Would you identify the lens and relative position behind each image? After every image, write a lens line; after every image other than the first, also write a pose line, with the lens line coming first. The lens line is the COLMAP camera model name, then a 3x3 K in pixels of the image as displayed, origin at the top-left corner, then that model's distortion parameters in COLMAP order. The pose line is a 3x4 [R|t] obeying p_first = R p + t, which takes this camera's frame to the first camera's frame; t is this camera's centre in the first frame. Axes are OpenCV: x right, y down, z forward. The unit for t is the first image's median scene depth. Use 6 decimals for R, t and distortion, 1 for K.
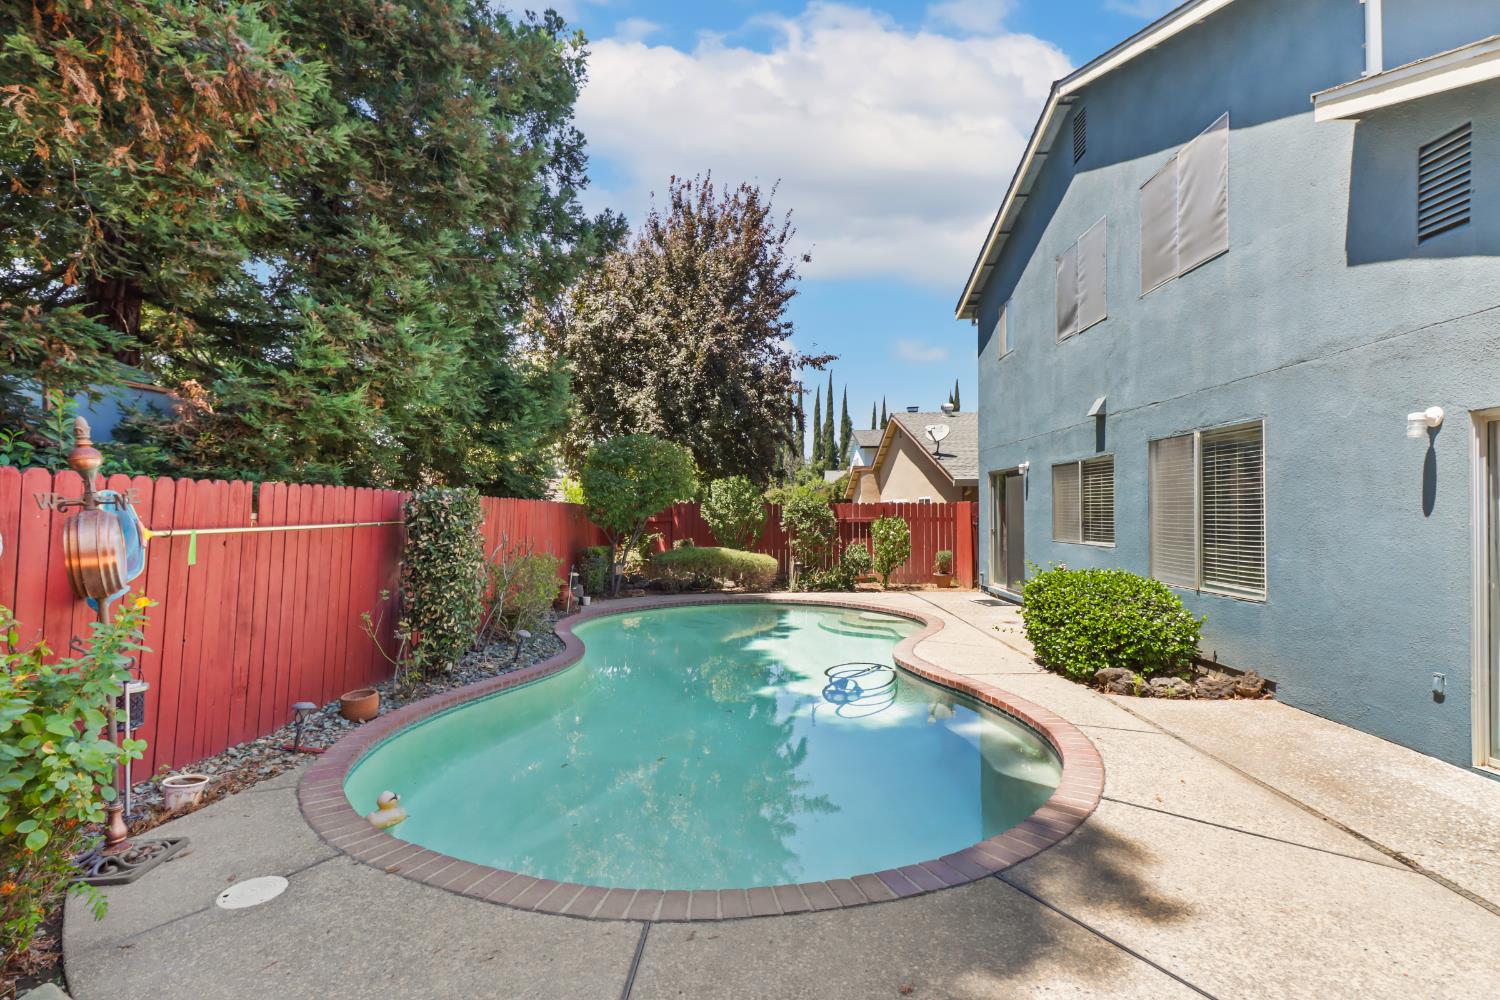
lens RADIAL K [[720.5, 0, 743.4], [0, 720.5, 513.0], [0, 0, 1]] dist [0.021892, -0.011047]
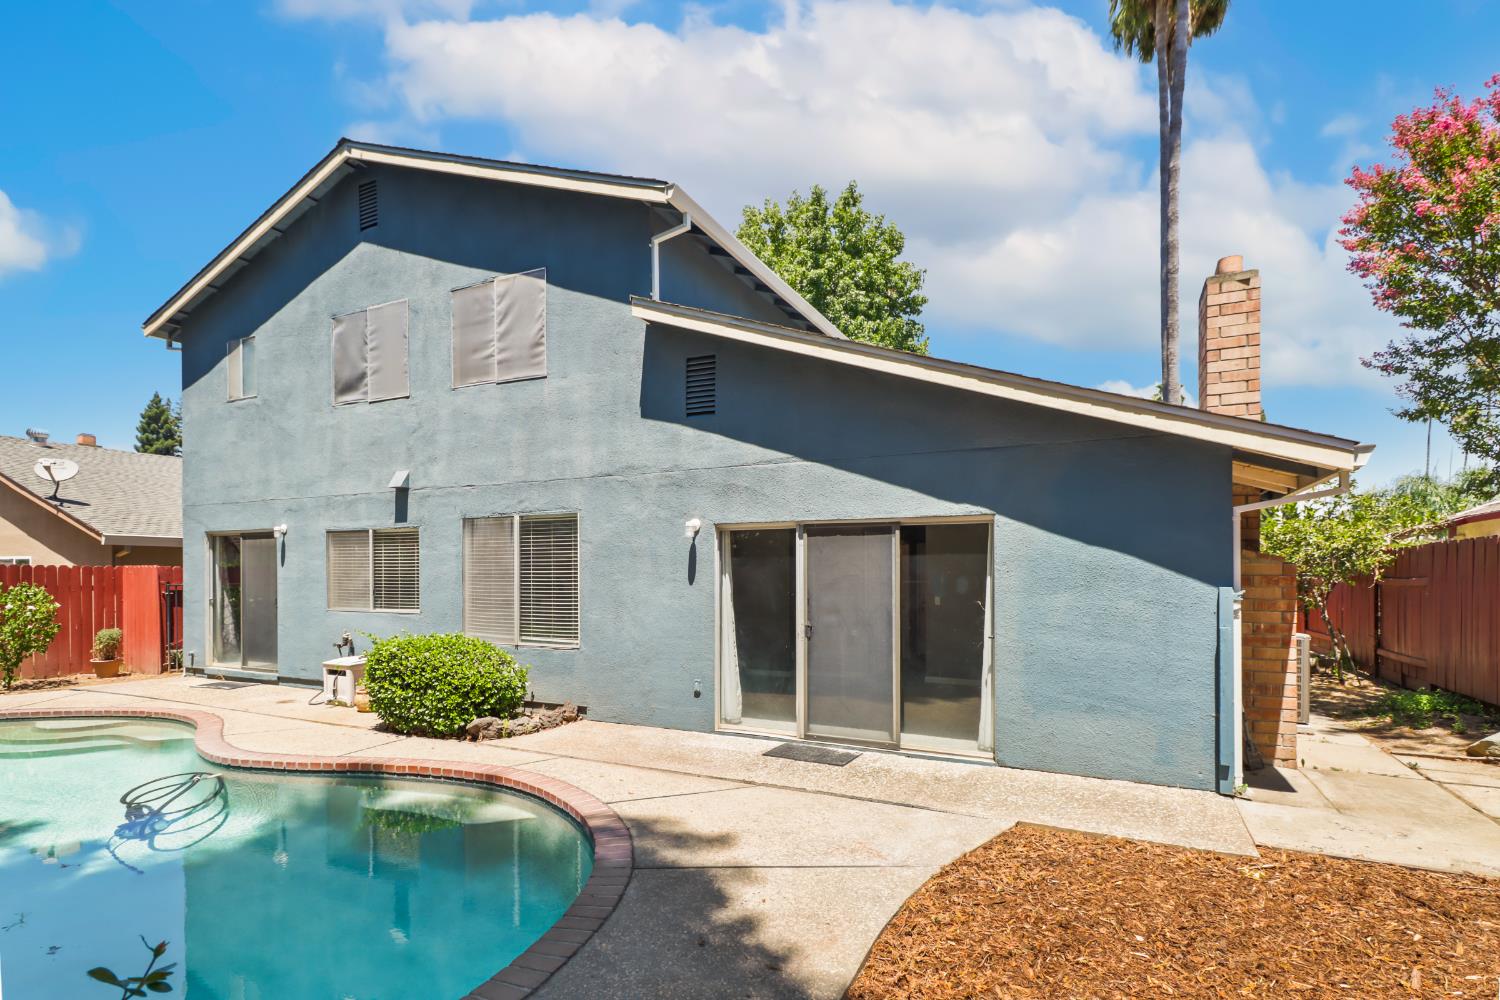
lens RADIAL K [[737.3, 0, 745.3], [0, 737.3, 578.1], [0, 0, 1]] dist [0.025109, -0.012467]
pose [[0.430597, 0.003578, 0.902537, -0.319825], [-0.003643, 0.999991, -0.002226, -0.004878], [-0.902537, -0.002330, 0.430607, 0.110556]]
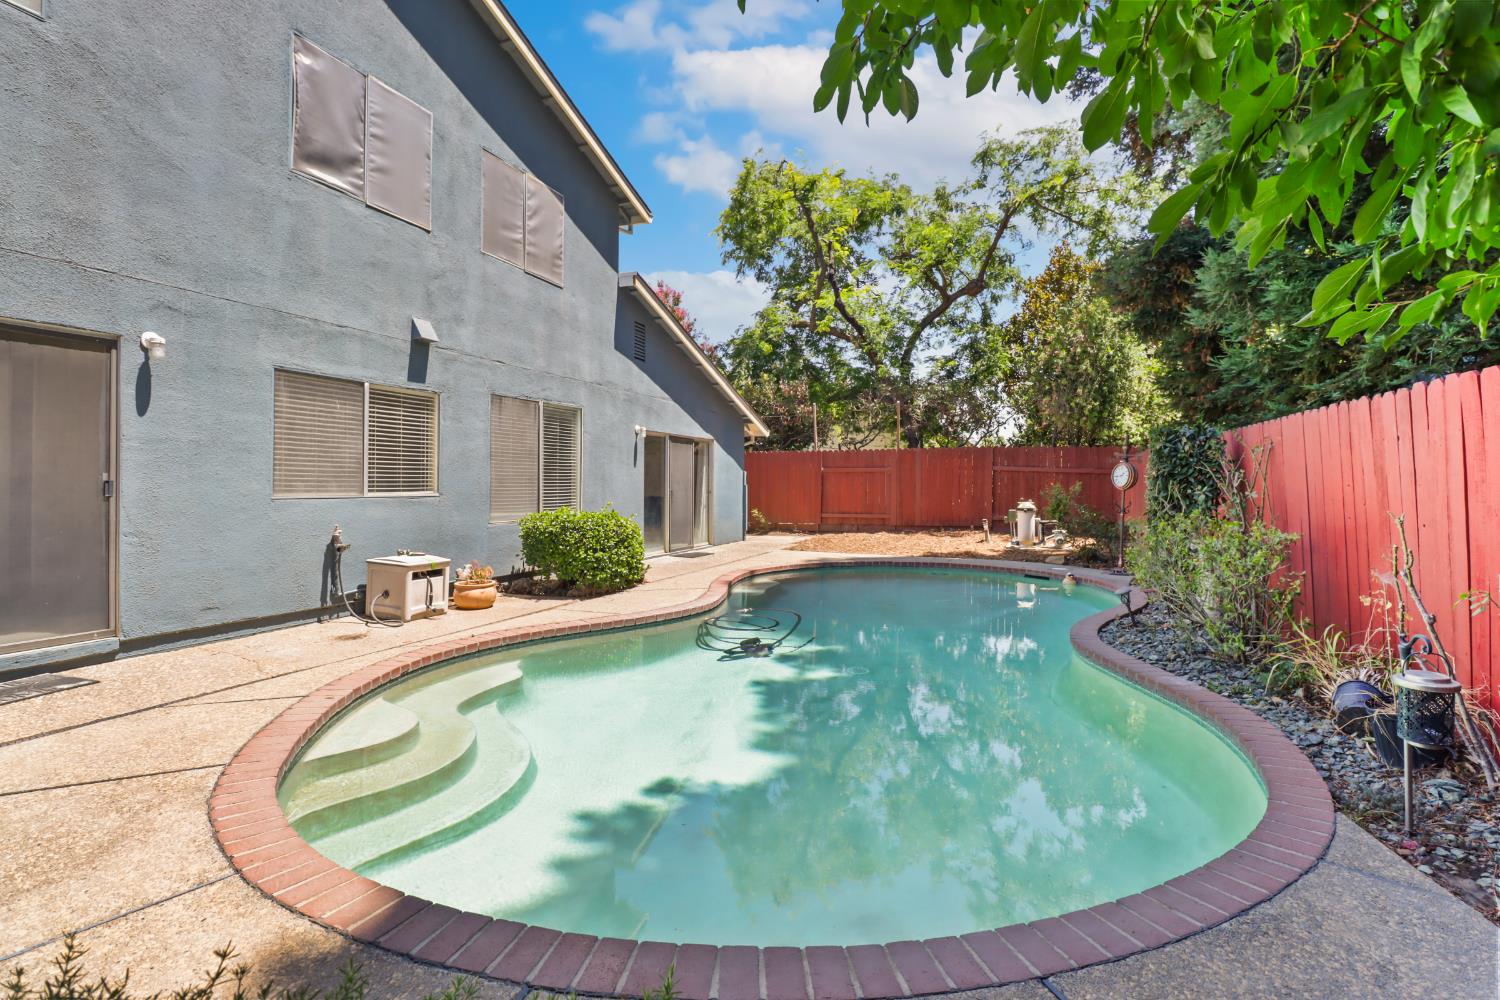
lens RADIAL K [[726.1, 0, 743.0], [0, 726.1, 481.3], [0, 0, 1]] dist [-0.005320, -0.011393]
pose [[-0.936846, -0.001286, 0.349740, -0.186674], [-0.002982, 0.999986, -0.004311, 0.038727], [-0.349729, -0.005081, -0.936837, 2.043205]]
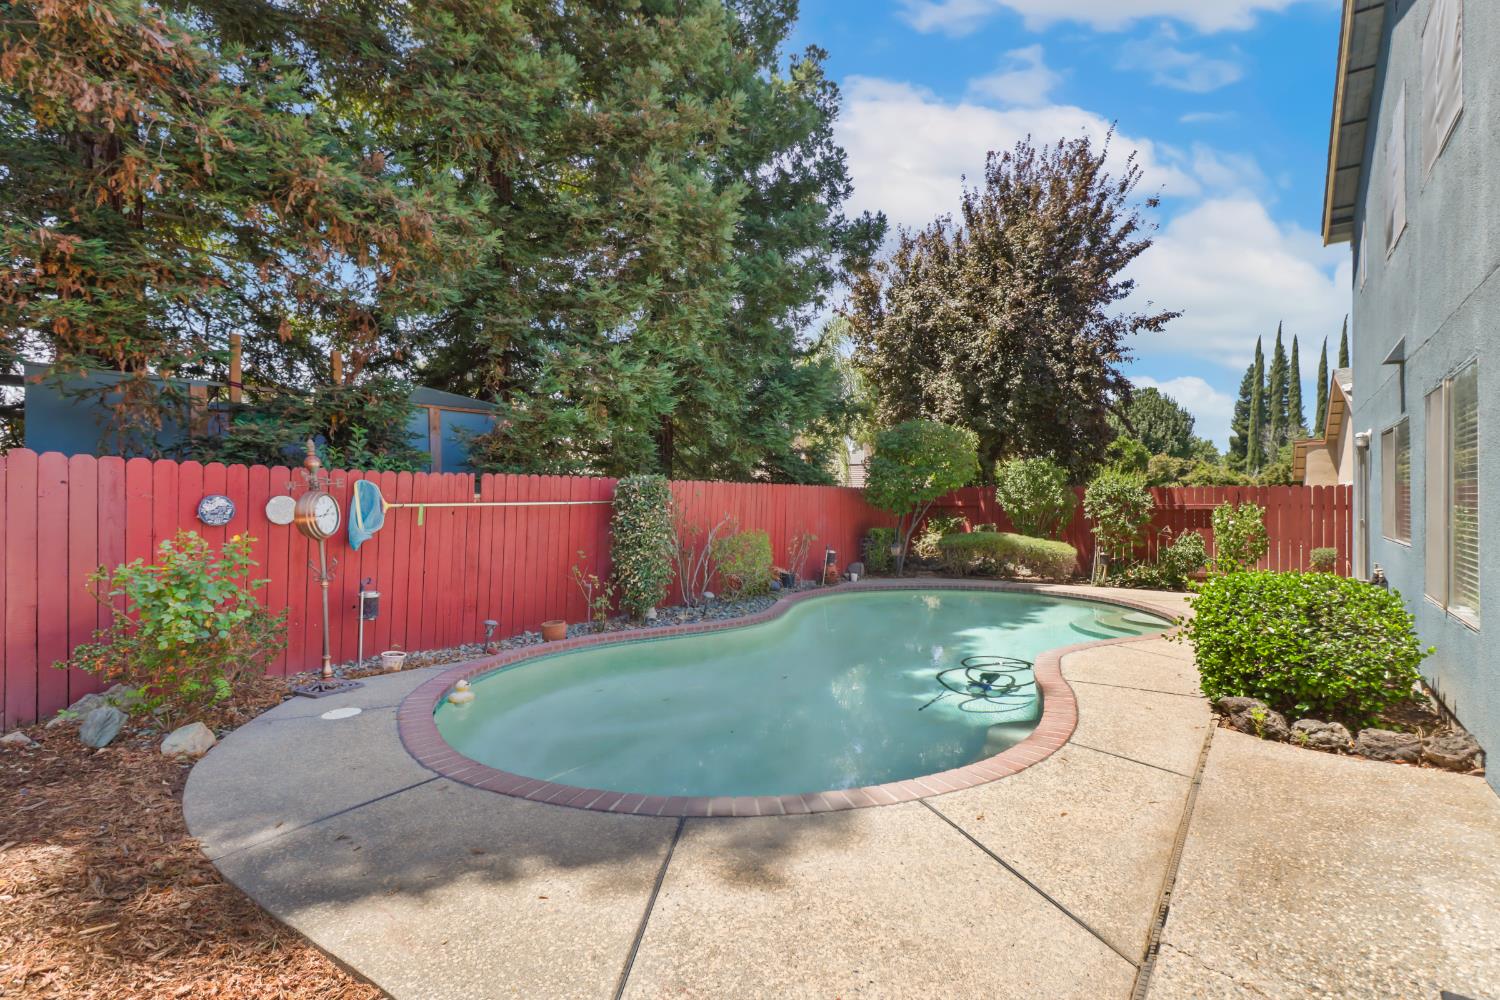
lens RADIAL K [[704.3, 0, 750.0], [0, 704.3, 500.0], [0, 0, 1]] dist [0.024985, -0.012746]
pose [[0.825560, 0.006595, -0.564276, 0.443116], [-0.004973, 0.999978, 0.004411, 0.002553], [0.564293, -0.000835, 0.825574, 0.068450]]
